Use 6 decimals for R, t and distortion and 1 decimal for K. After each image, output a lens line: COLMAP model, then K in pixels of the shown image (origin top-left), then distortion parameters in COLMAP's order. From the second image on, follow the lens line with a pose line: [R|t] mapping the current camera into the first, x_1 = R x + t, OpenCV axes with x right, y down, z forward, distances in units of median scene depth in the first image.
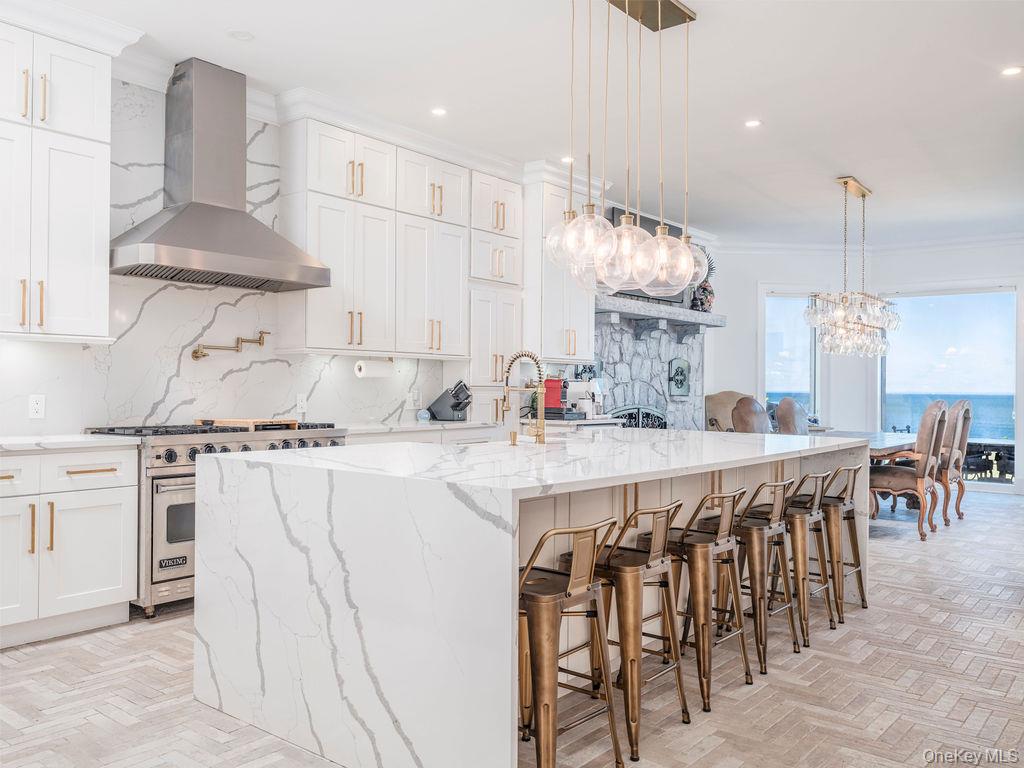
lens RADIAL K [[835.3, 0, 513.0], [0, 835.3, 377.3], [0, 0, 1]] dist [0.006019, 0.006436]
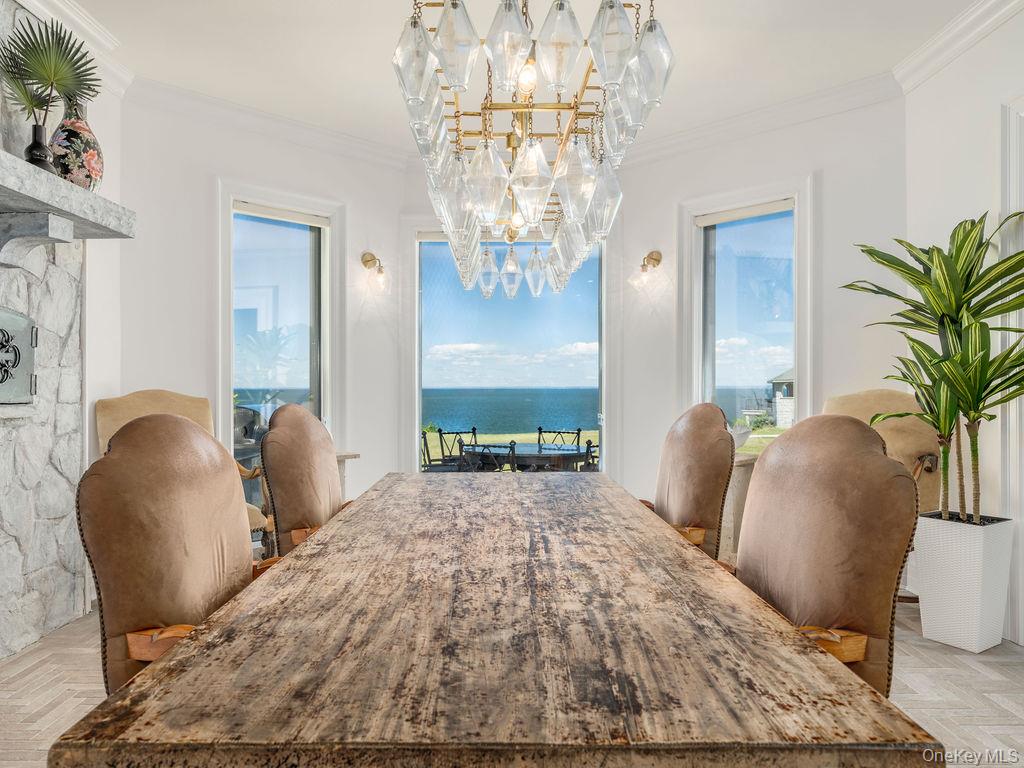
lens RADIAL K [[670.3, 0, 484.0], [0, 670.3, 385.4], [0, 0, 1]] dist [-0.001137, -0.000917]
pose [[0.792969, -0.008544, 0.609201, 0.210845], [0.001436, 0.999925, 0.012155, 0.011401], [-0.609260, -0.008764, 0.792922, 0.699131]]
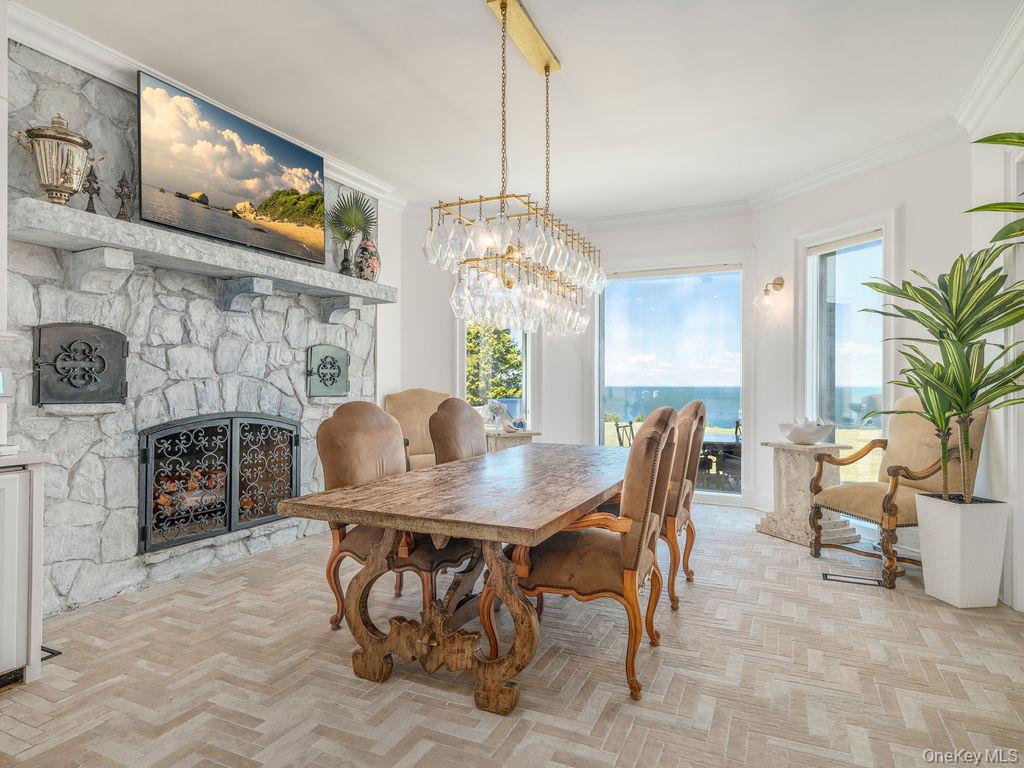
lens RADIAL K [[591.7, 0, 512.2], [0, 591.7, 382.4], [0, 0, 1]] dist [-0.004689, 0.002482]
pose [[0.973198, -0.007103, 0.229861, 0.261789], [0.005067, 0.999943, 0.009445, 0.006662], [-0.229915, -0.008027, 0.973178, 0.521510]]
